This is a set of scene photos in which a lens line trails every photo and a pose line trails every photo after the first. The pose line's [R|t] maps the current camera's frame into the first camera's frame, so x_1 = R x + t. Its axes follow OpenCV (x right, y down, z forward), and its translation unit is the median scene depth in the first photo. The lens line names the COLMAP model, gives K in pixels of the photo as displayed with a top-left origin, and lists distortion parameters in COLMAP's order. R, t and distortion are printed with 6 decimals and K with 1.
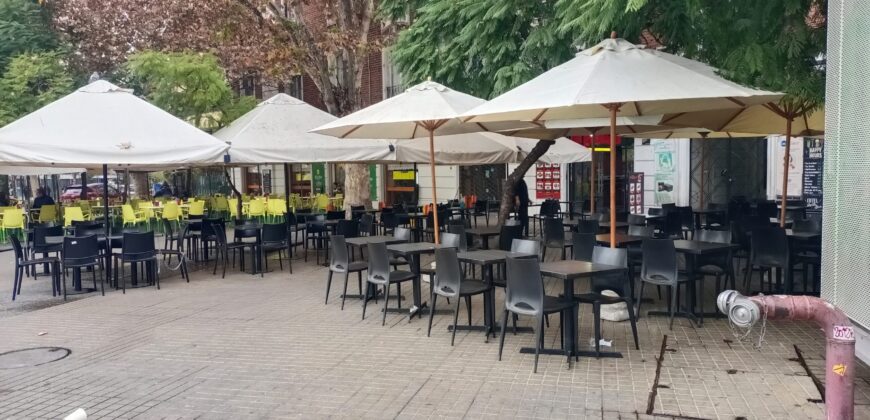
lens RADIAL K [[633.5, 0, 437.0], [0, 633.5, 217.4], [0, 0, 1]] dist [0.057270, -0.061895]
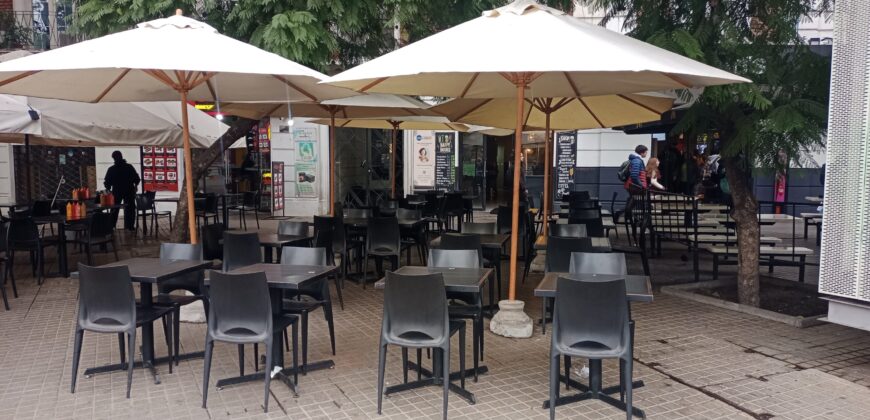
lens RADIAL K [[633.5, 0, 438.1], [0, 633.5, 212.4], [0, 0, 1]] dist [0.057270, -0.061895]
pose [[0.744000, -0.034640, 0.667281, -0.152207], [0.029869, 0.999381, 0.018577, -0.009045], [-0.667512, 0.006109, 0.744574, 0.192049]]
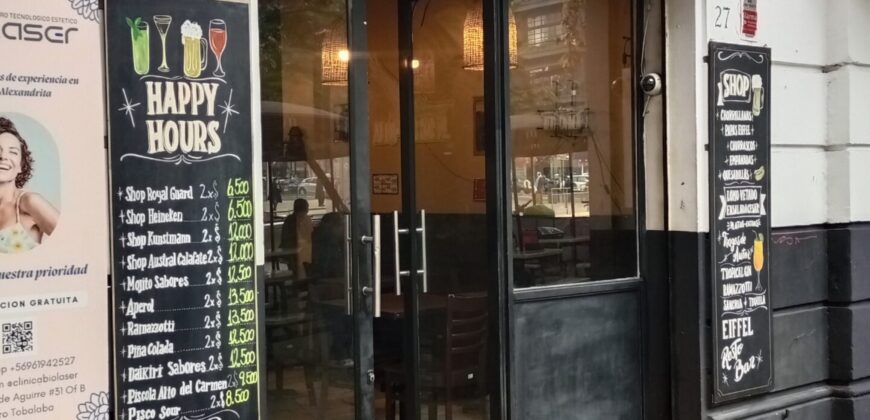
lens RADIAL K [[1137.2, 0, 435.0], [0, 1137.2, 211.8], [0, 0, 1]] dist [0.070560, 0.000000]
pose [[0.030218, -0.006324, 0.999523, 0.343533], [0.091826, 0.995769, 0.003525, -0.075851], [-0.995316, 0.091676, 0.030671, 0.931597]]
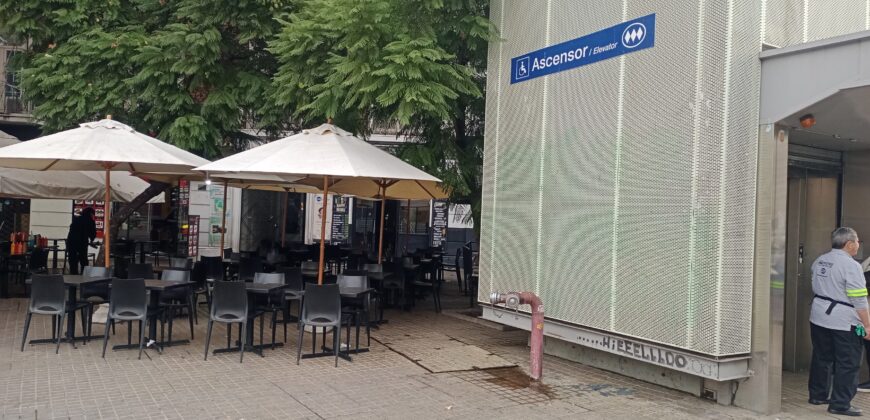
lens RADIAL K [[633.5, 0, 438.1], [0, 633.5, 208.7], [0, 0, 1]] dist [0.057270, -0.061895]
pose [[0.680222, 0.055785, 0.730880, -0.227023], [0.001860, 0.996965, -0.077825, 0.003513], [-0.733003, 0.054298, 0.678054, -0.033842]]
